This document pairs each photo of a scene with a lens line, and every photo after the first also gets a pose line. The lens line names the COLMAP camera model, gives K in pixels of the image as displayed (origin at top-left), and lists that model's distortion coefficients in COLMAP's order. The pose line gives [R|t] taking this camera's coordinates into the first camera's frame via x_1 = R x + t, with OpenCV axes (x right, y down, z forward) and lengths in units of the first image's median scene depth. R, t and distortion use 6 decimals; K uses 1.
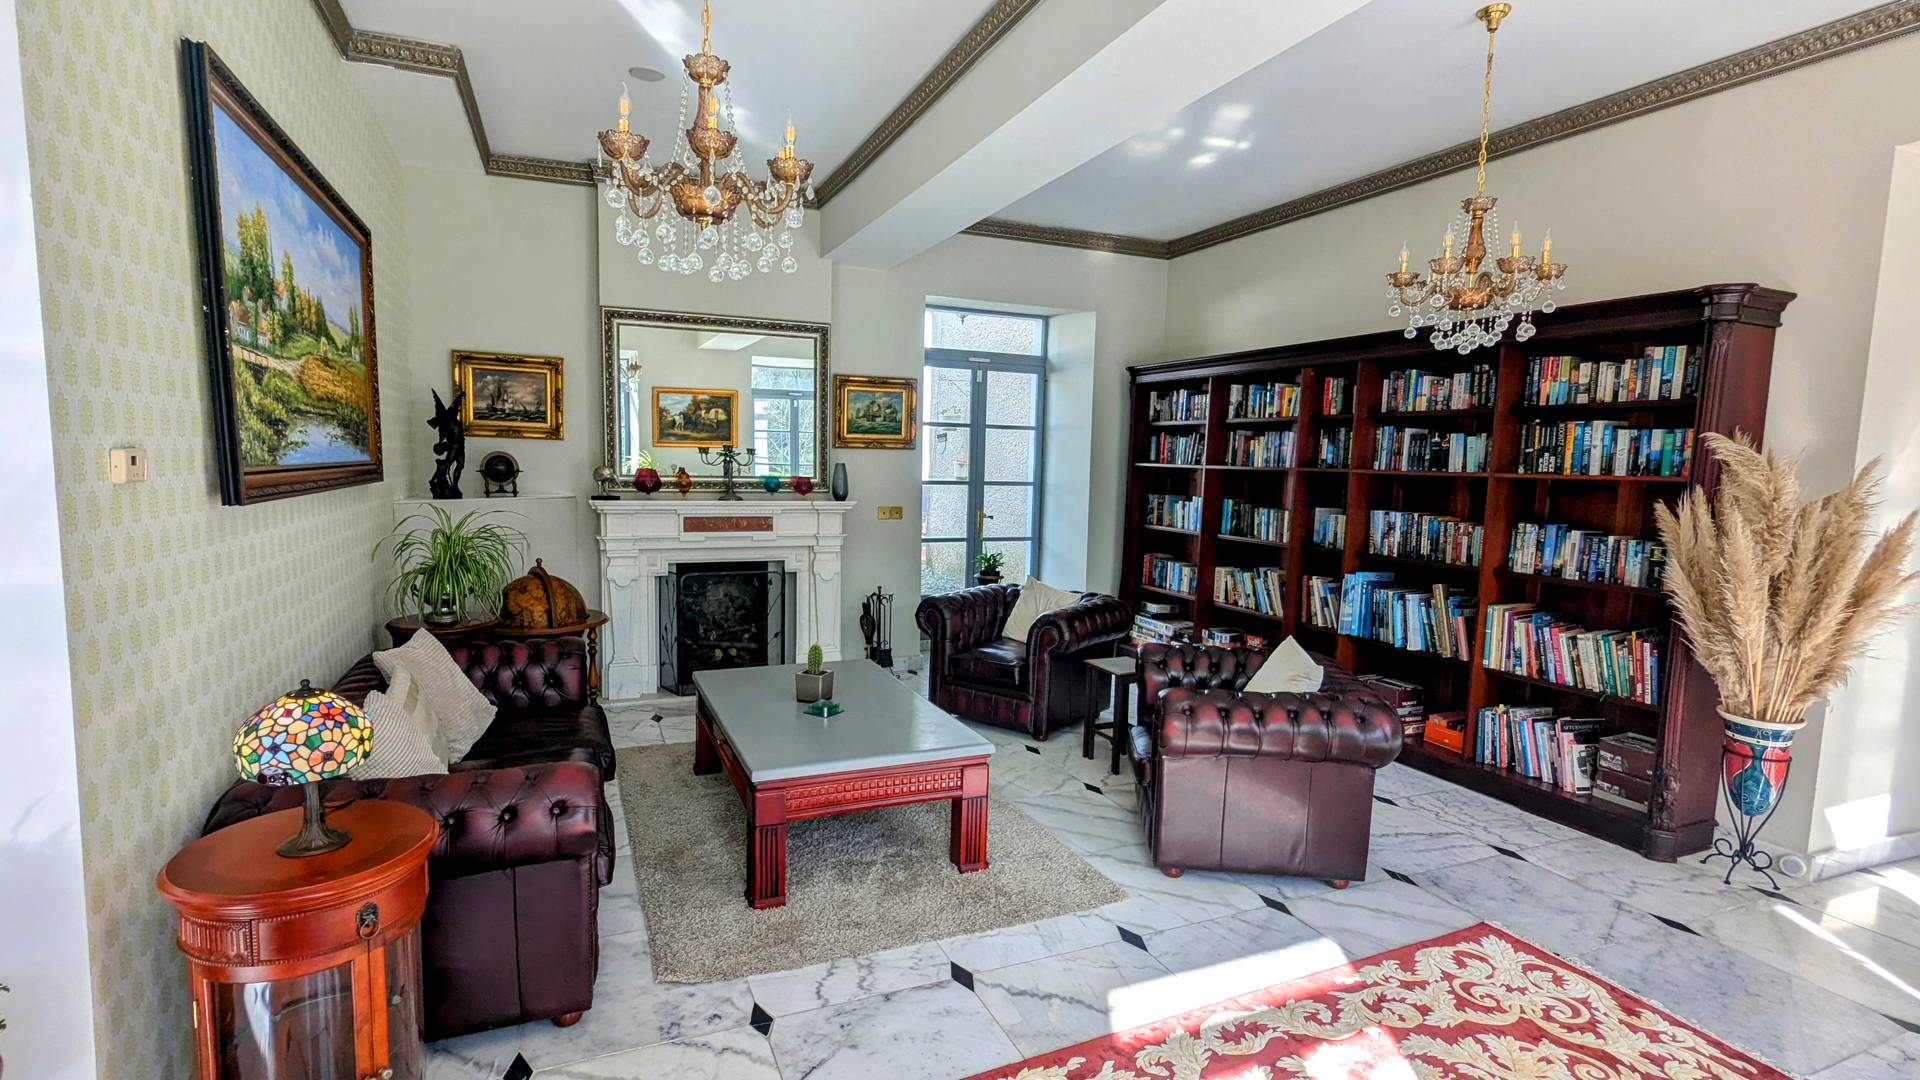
lens RADIAL K [[897.1, 0, 963.4], [0, 897.1, 551.3], [0, 0, 1]] dist [0.002574, 0.000256]
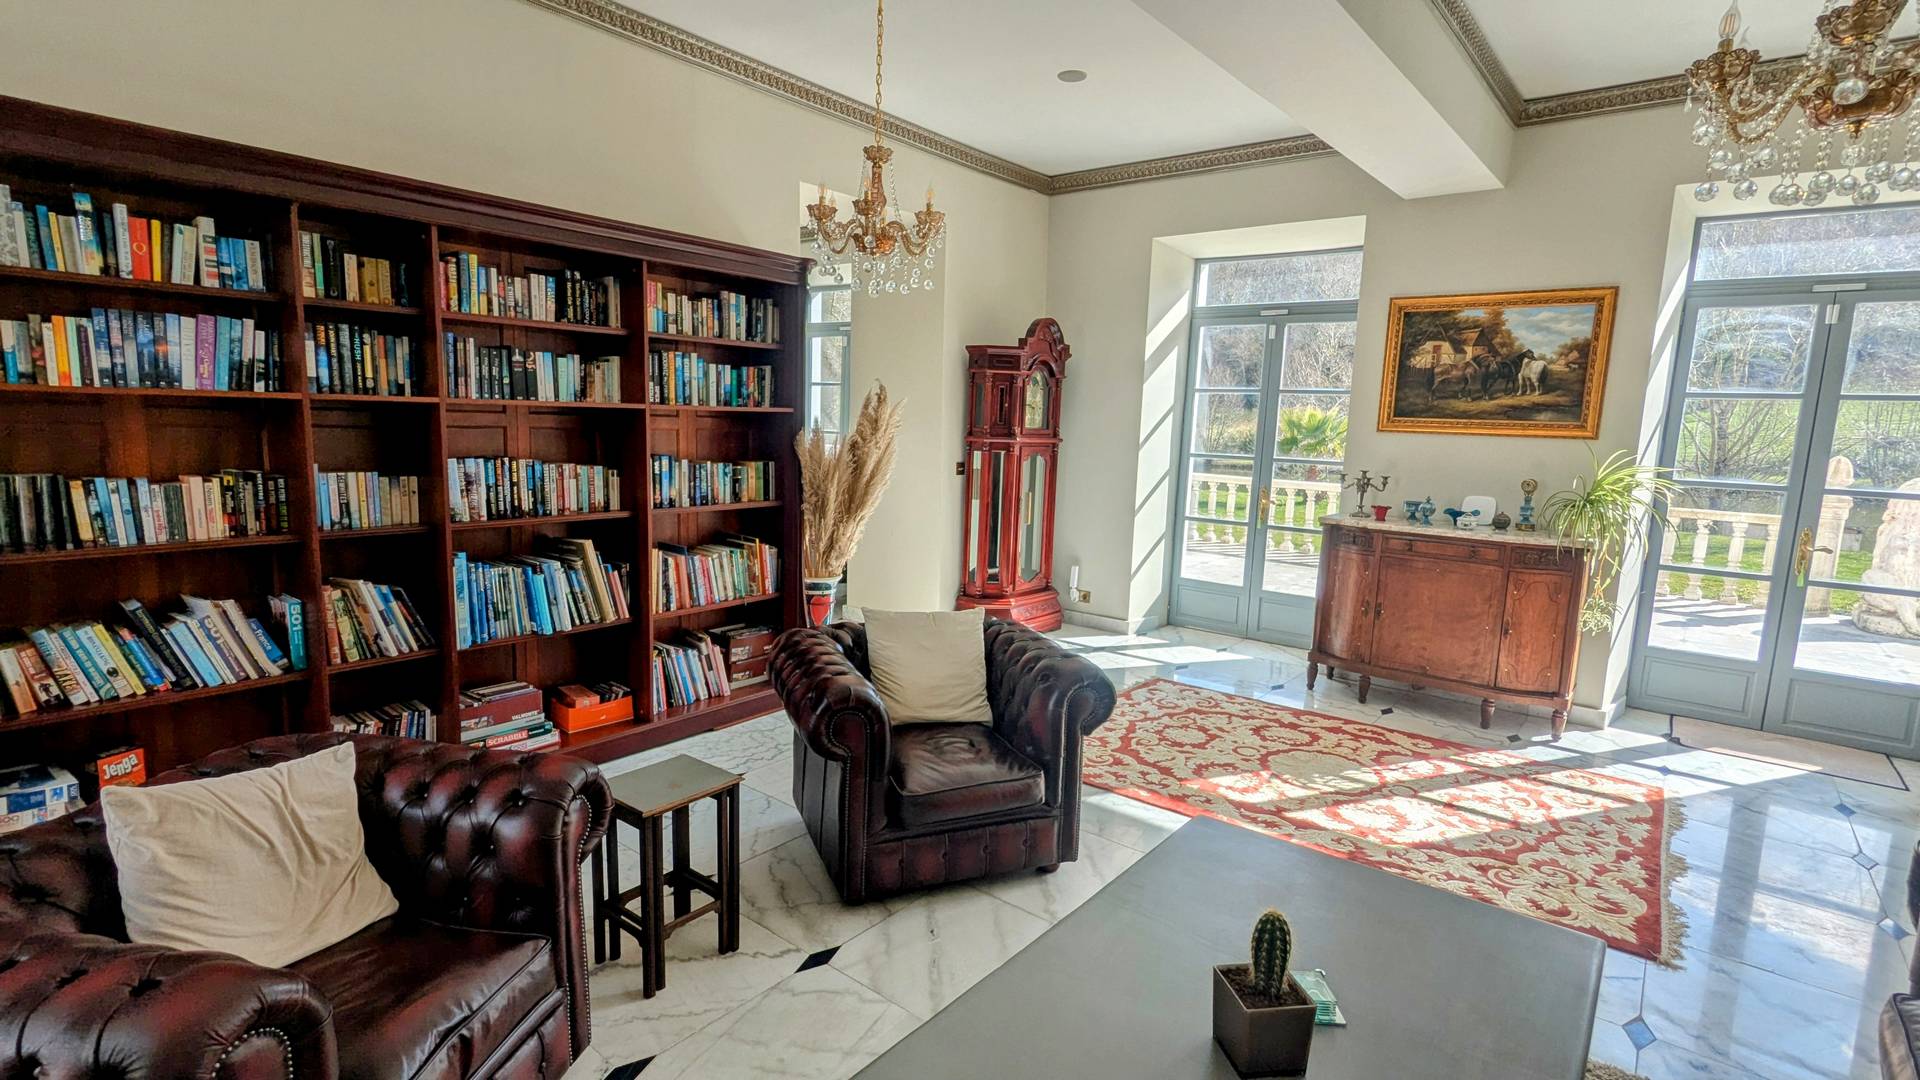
lens RADIAL K [[897.1, 0, 955.1], [0, 897.1, 547.4], [0, 0, 1]] dist [0.002574, 0.000256]
pose [[-0.447343, -0.167686, 0.878502, -0.387481], [0.052632, 0.975628, 0.213026, -0.128614], [-0.892812, 0.141533, -0.427615, 1.181151]]
